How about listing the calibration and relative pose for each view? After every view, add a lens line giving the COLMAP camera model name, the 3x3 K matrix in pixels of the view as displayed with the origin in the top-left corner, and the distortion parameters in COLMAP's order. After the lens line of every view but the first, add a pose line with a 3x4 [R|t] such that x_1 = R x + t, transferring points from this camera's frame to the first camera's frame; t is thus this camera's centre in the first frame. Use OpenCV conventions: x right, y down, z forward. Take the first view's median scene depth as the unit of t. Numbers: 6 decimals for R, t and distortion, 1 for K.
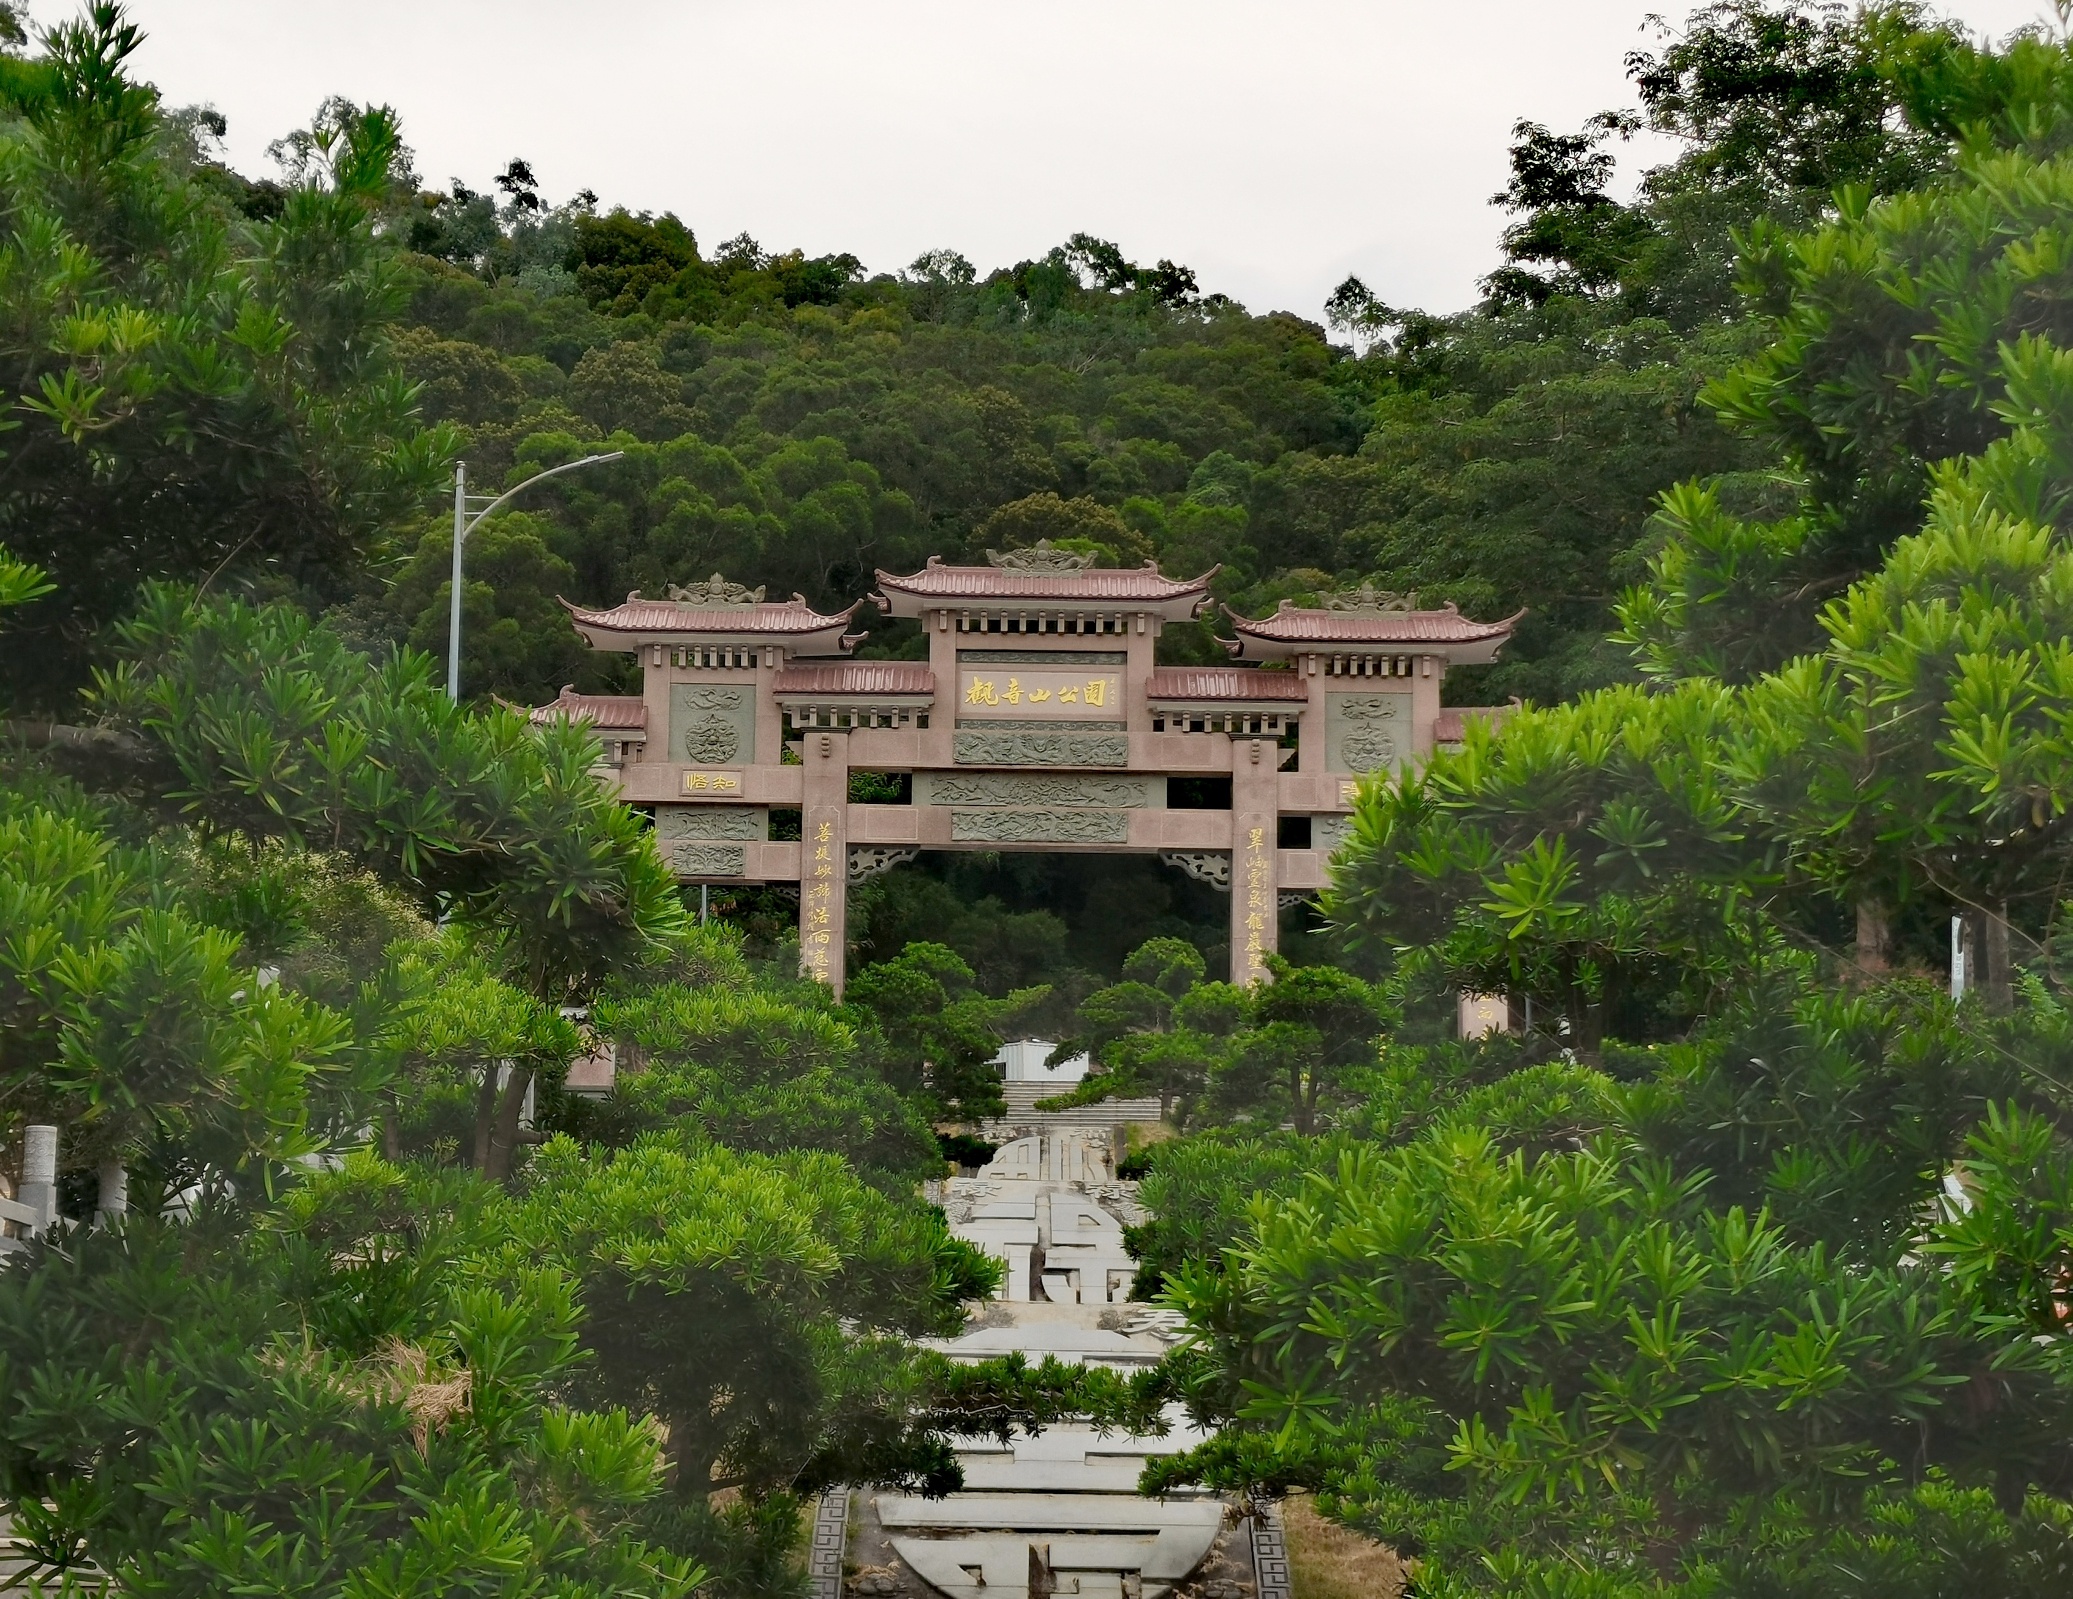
lens RADIAL K [[3457.8, 0, 1039.7], [0, 3457.8, 795.6], [0, 0, 1]] dist [-0.052507, 0.000000]
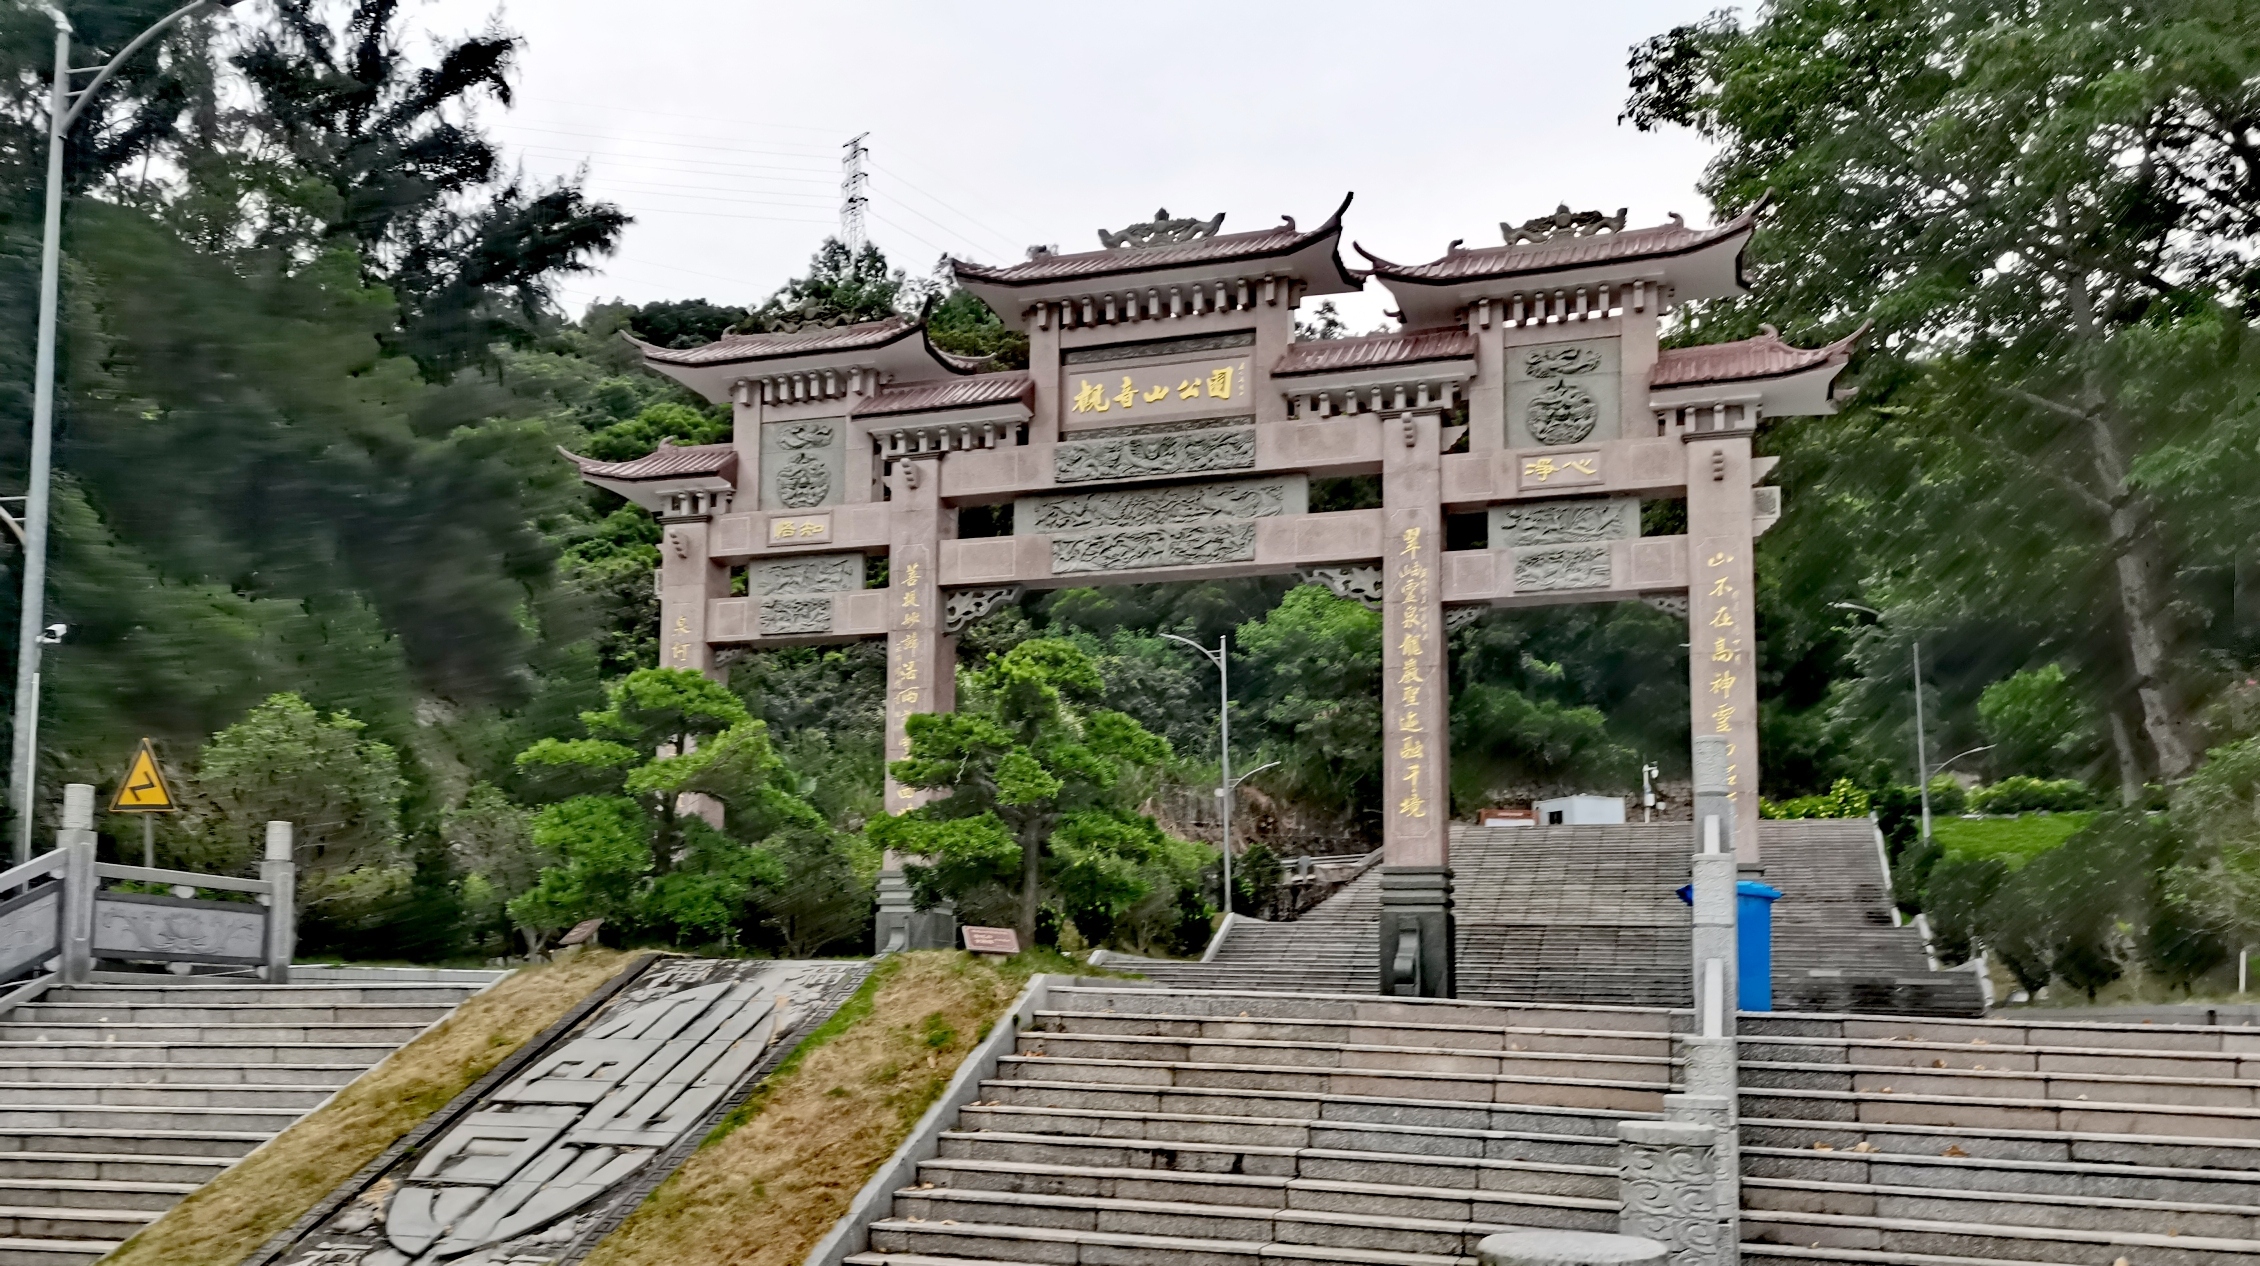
lens RADIAL K [[1841.5, 0, 1089.2], [0, 1841.5, 772.6], [0, 0, 1]] dist [0.050004, -0.002357]
pose [[0.950648, -0.041231, -0.307519, 0.118667], [0.057906, 0.997294, 0.045294, 0.041428], [0.304819, -0.060866, 0.950463, 0.570192]]
